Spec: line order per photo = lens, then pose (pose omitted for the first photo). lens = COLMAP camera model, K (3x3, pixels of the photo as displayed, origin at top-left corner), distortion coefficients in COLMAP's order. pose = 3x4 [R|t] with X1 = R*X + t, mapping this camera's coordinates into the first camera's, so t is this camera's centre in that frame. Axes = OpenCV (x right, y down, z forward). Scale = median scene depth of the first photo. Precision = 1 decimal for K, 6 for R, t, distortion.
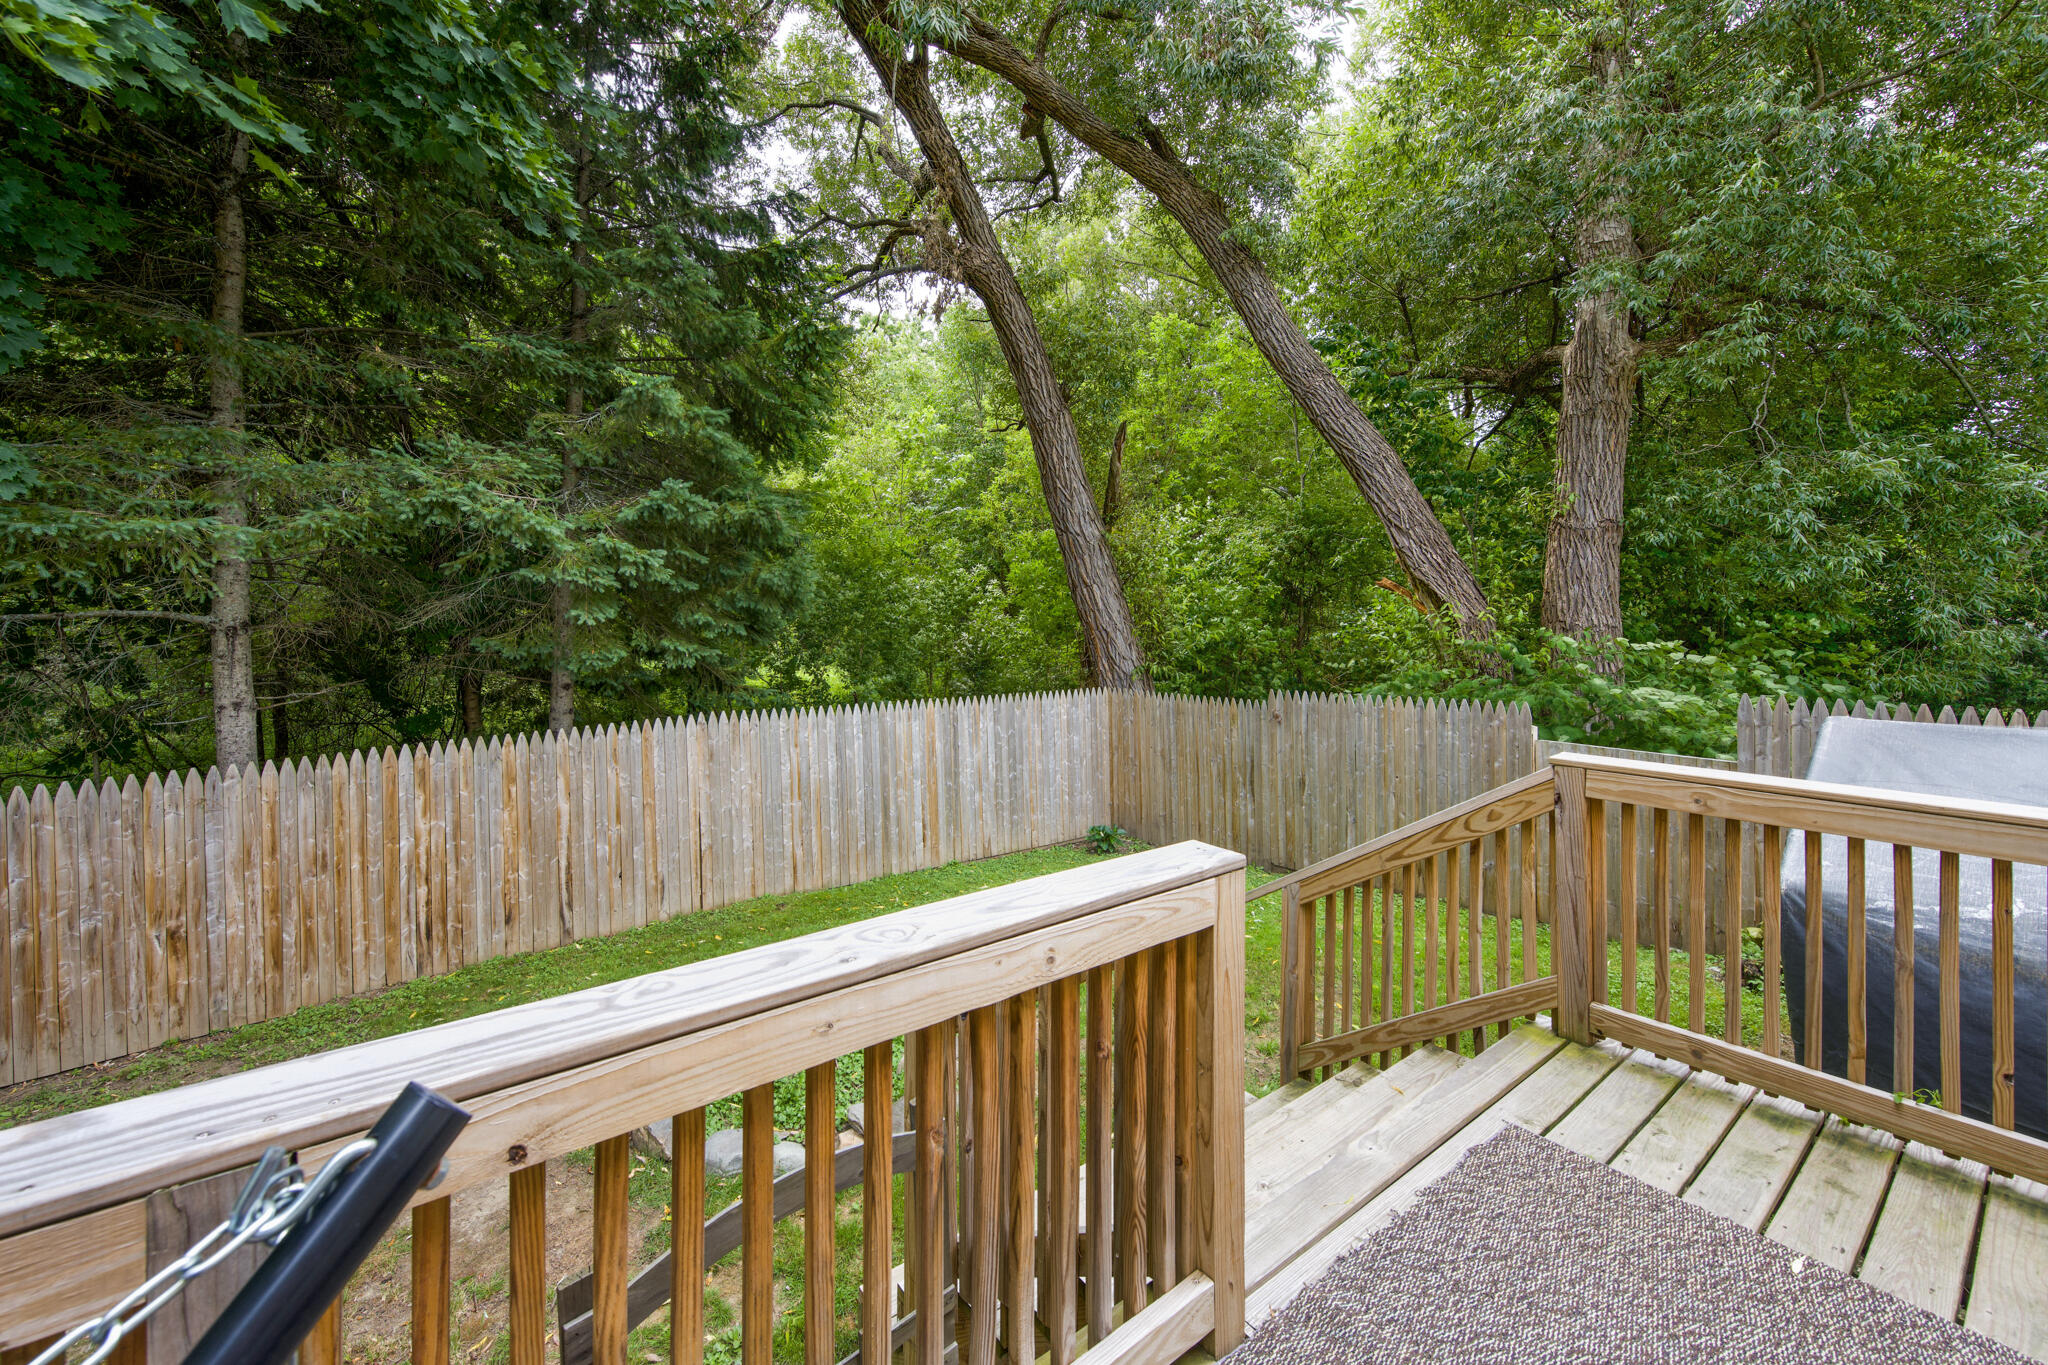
lens RADIAL K [[825.6, 0, 1093.3], [0, 825.6, 612.9], [0, 0, 1]] dist [-0.001908, 0.000156]
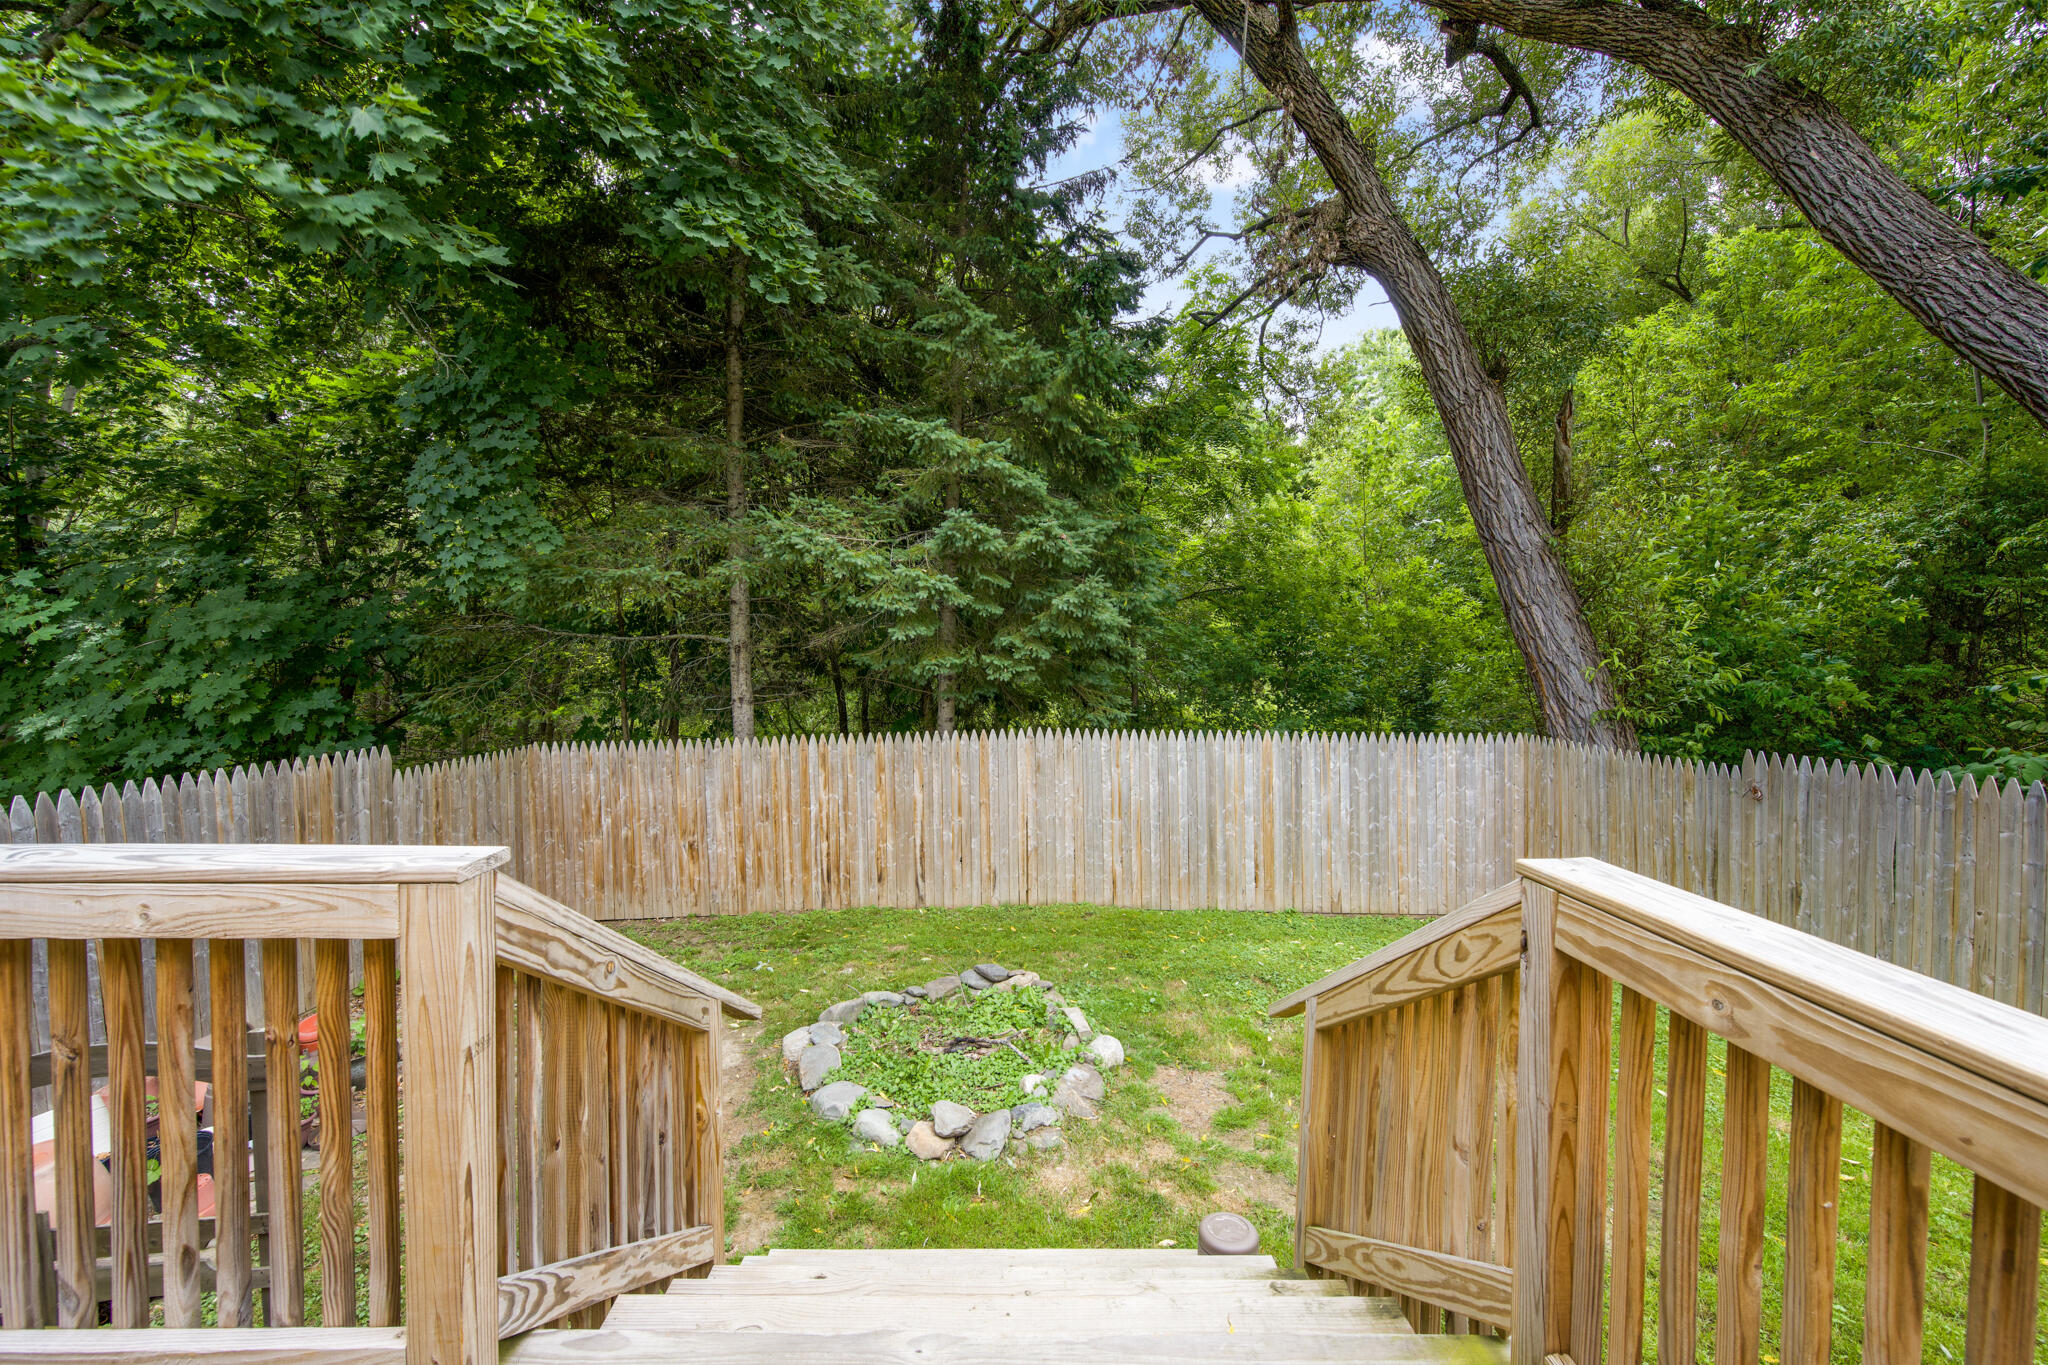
lens RADIAL K [[825.6, 0, 1024.8], [0, 825.6, 680.5], [0, 0, 1]] dist [-0.001908, 0.000156]
pose [[0.781365, 0.027445, -0.623471, 0.190289], [-0.003570, 0.999213, 0.039512, 0.013765], [0.624064, -0.028647, 0.780848, 0.125108]]
